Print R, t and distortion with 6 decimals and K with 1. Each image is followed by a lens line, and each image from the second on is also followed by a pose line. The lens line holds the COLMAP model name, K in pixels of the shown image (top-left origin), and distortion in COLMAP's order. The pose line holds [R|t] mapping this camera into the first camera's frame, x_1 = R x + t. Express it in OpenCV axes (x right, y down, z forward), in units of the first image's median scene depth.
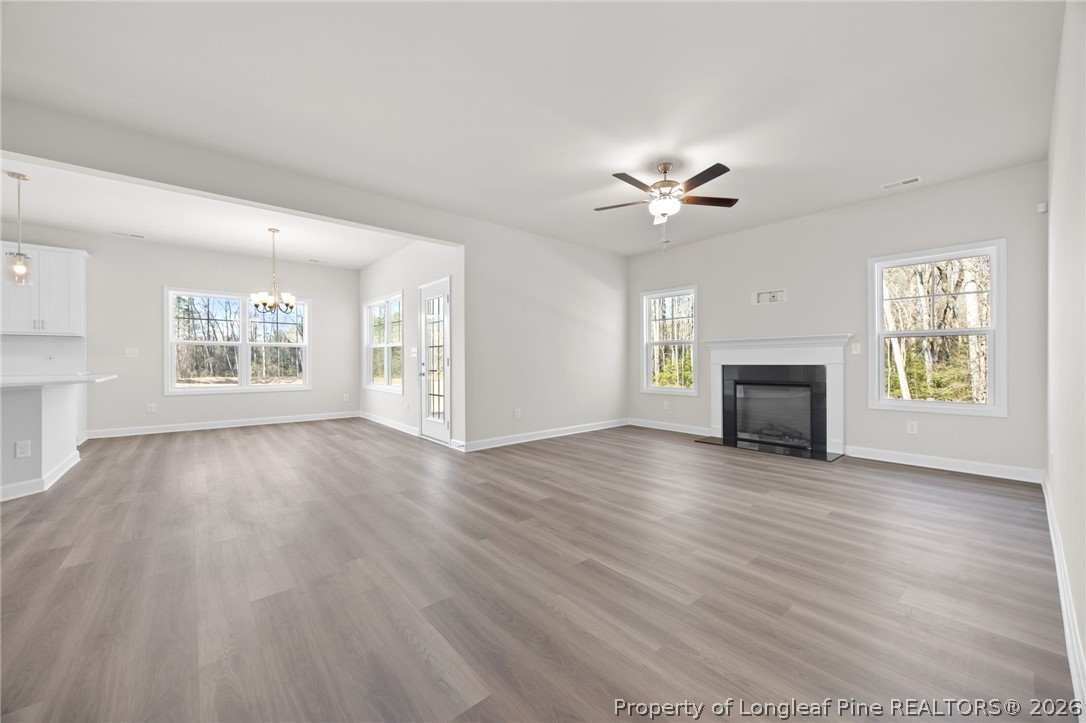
lens RADIAL K [[413.9, 0, 549.0], [0, 413.9, 362.6], [0, 0, 1]] dist [-0.004272, -0.000231]
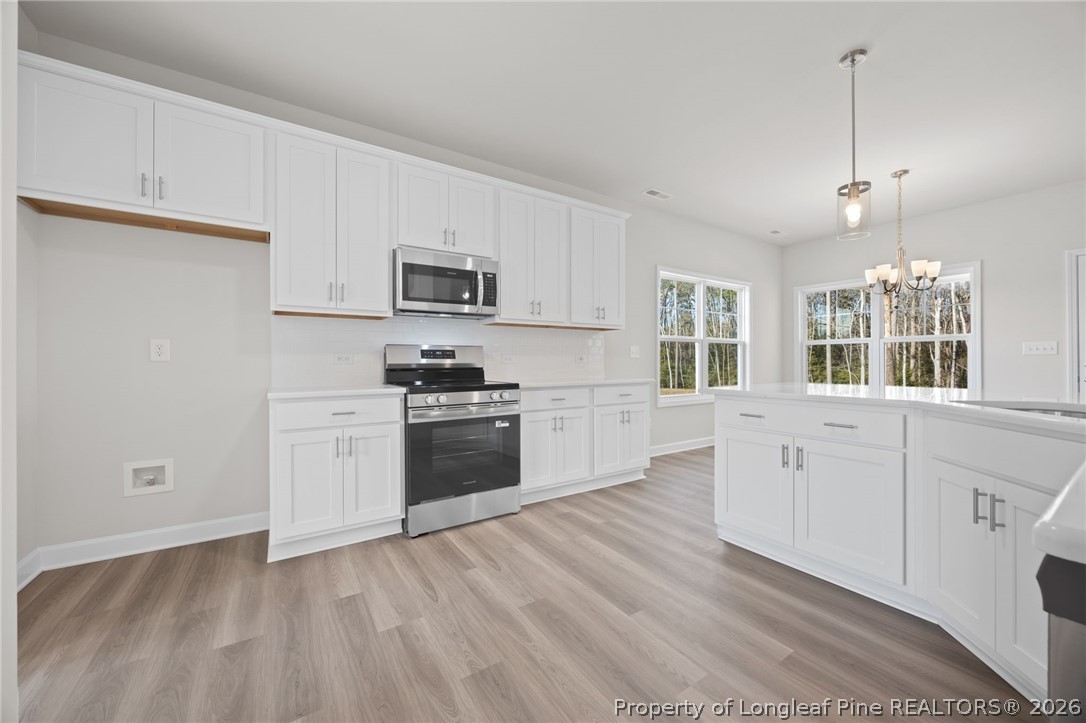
lens RADIAL K [[413.9, 0, 547.7], [0, 413.9, 360.3], [0, 0, 1]] dist [-0.004272, -0.000231]
pose [[0.990851, -0.004755, -0.134880, -1.848001], [0.003446, 0.999945, -0.009936, -0.001550], [0.134920, 0.009380, 0.990812, 0.381360]]
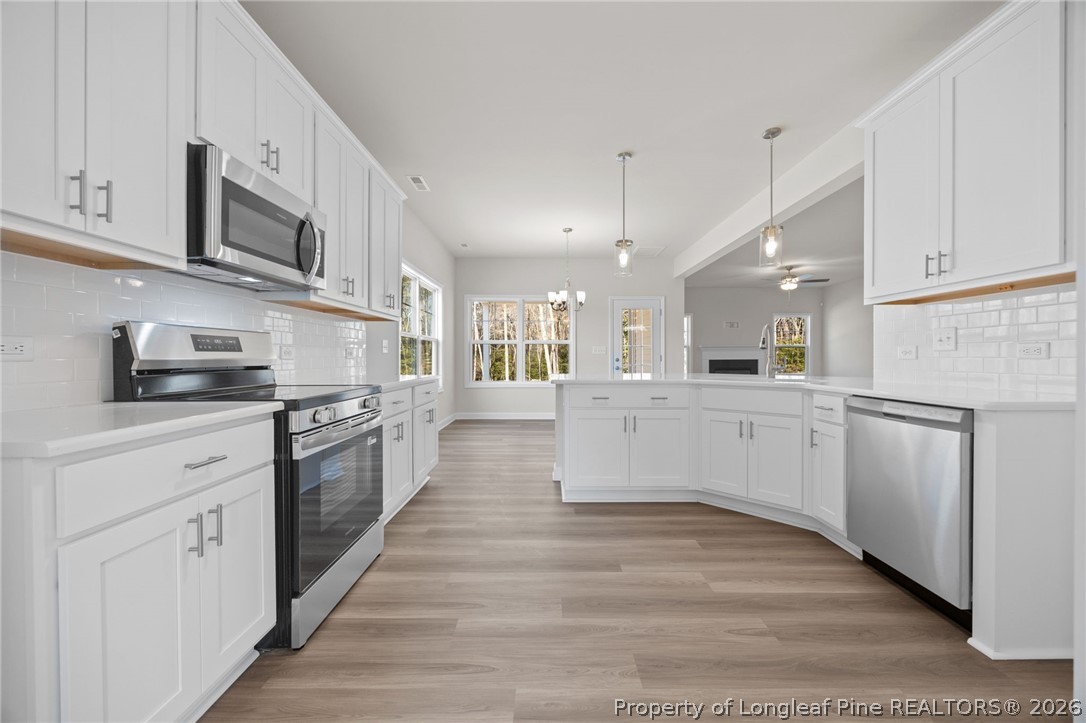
lens RADIAL K [[413.9, 0, 547.9], [0, 413.9, 358.6], [0, 0, 1]] dist [-0.004272, -0.000231]
pose [[0.656065, -0.005115, 0.754687, -2.344856], [0.006905, 0.999976, 0.000775, -0.003047], [-0.754673, 0.004703, 0.656084, 0.588629]]
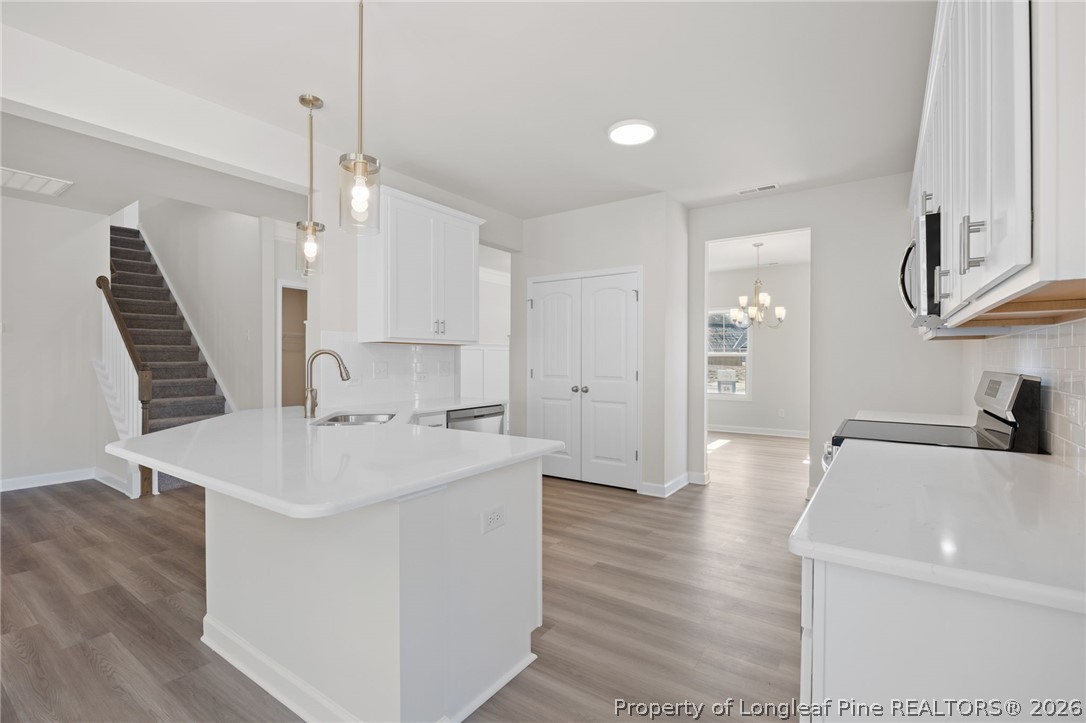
lens RADIAL K [[492.2, 0, 546.0], [0, 492.2, 363.3], [0, 0, 1]] dist [-0.004310, -0.000412]
pose [[-0.970809, 0.002448, -0.239840, -1.514640], [-0.001770, 0.999848, 0.017369, -0.064637], [0.239846, 0.017287, -0.970657, 1.738540]]
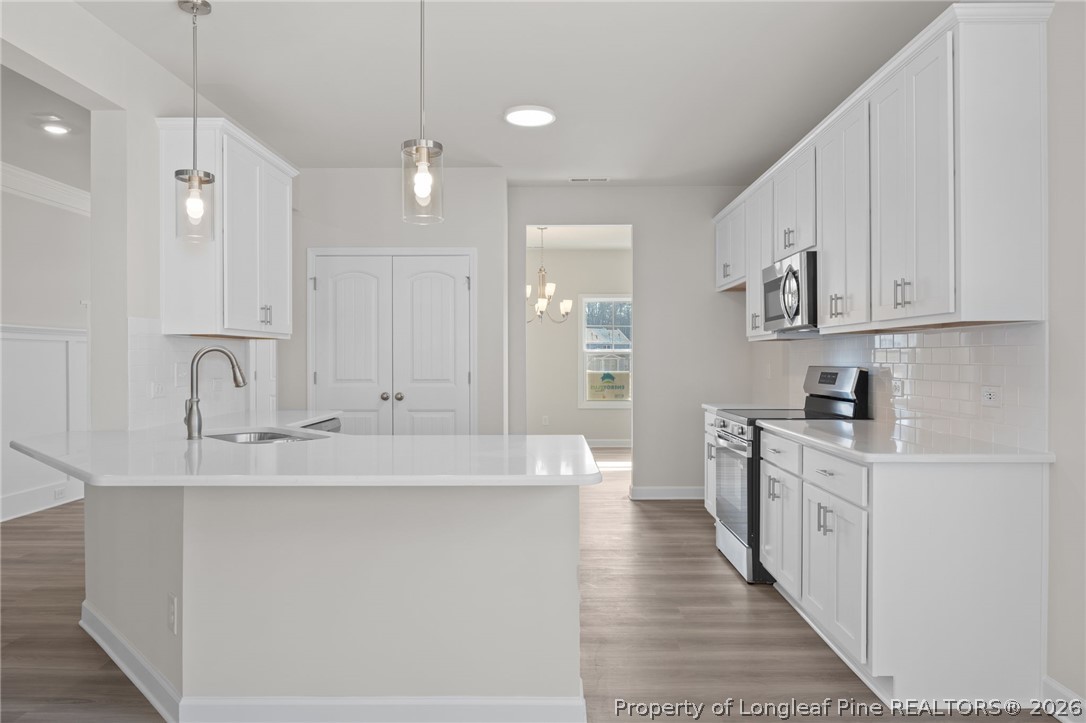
lens RADIAL K [[738.6, 0, 548.9], [0, 738.6, 358.5], [0, 0, 1]] dist [-0.019955, 0.000174]
pose [[-0.664009, 0.002231, -0.747721, -0.926554], [-0.004027, 0.999970, 0.006559, -0.064051], [0.747713, 0.007367, -0.663981, 1.762681]]
